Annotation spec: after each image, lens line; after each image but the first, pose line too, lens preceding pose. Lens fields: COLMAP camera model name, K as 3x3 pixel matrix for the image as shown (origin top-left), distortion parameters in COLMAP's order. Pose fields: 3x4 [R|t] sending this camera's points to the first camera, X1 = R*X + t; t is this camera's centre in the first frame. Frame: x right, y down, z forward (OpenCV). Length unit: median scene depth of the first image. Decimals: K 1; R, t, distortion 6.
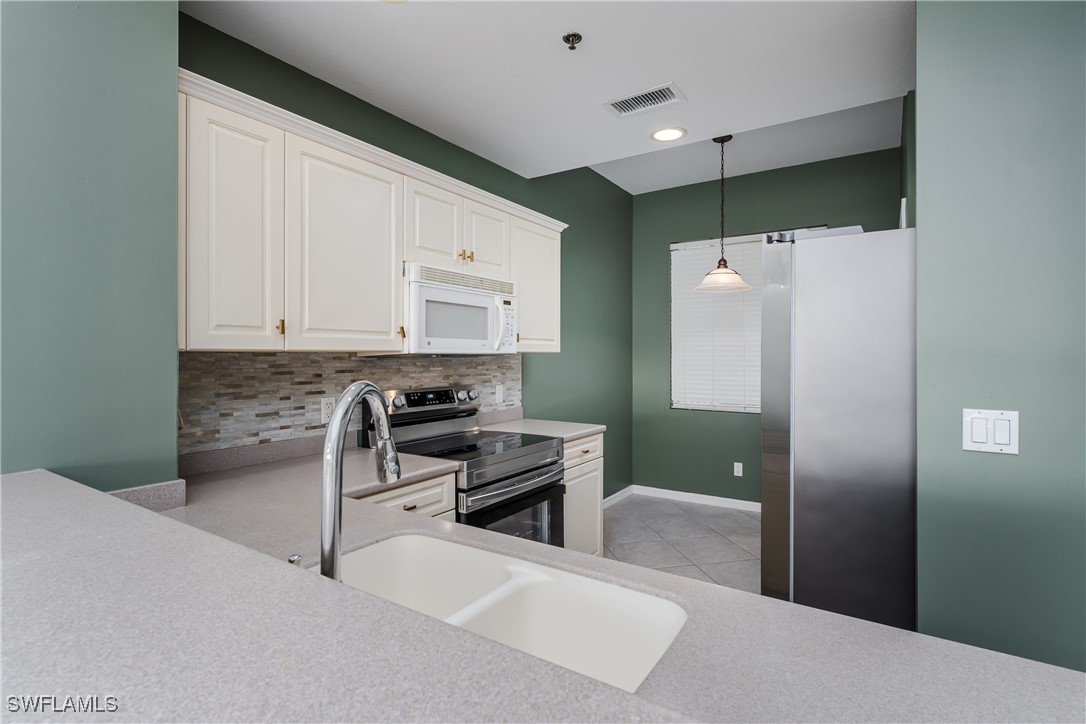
lens RADIAL K [[527.3, 0, 547.3], [0, 527.3, 355.4], [0, 0, 1]] dist [0.003244, -0.000811]
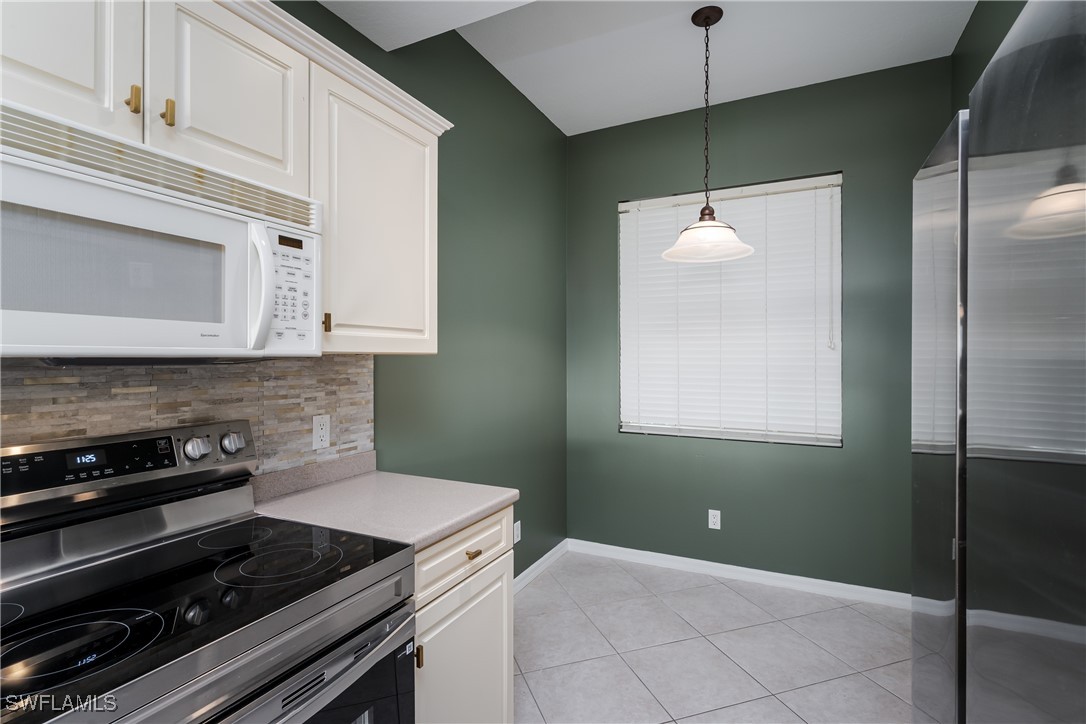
lens RADIAL K [[527.3, 0, 541.6], [0, 527.3, 359.9], [0, 0, 1]] dist [0.003244, -0.000811]
pose [[0.993443, -0.002334, 0.114301, 0.071397], [0.002003, 0.999993, 0.003004, -0.000806], [-0.114307, -0.002755, 0.993442, 0.452767]]
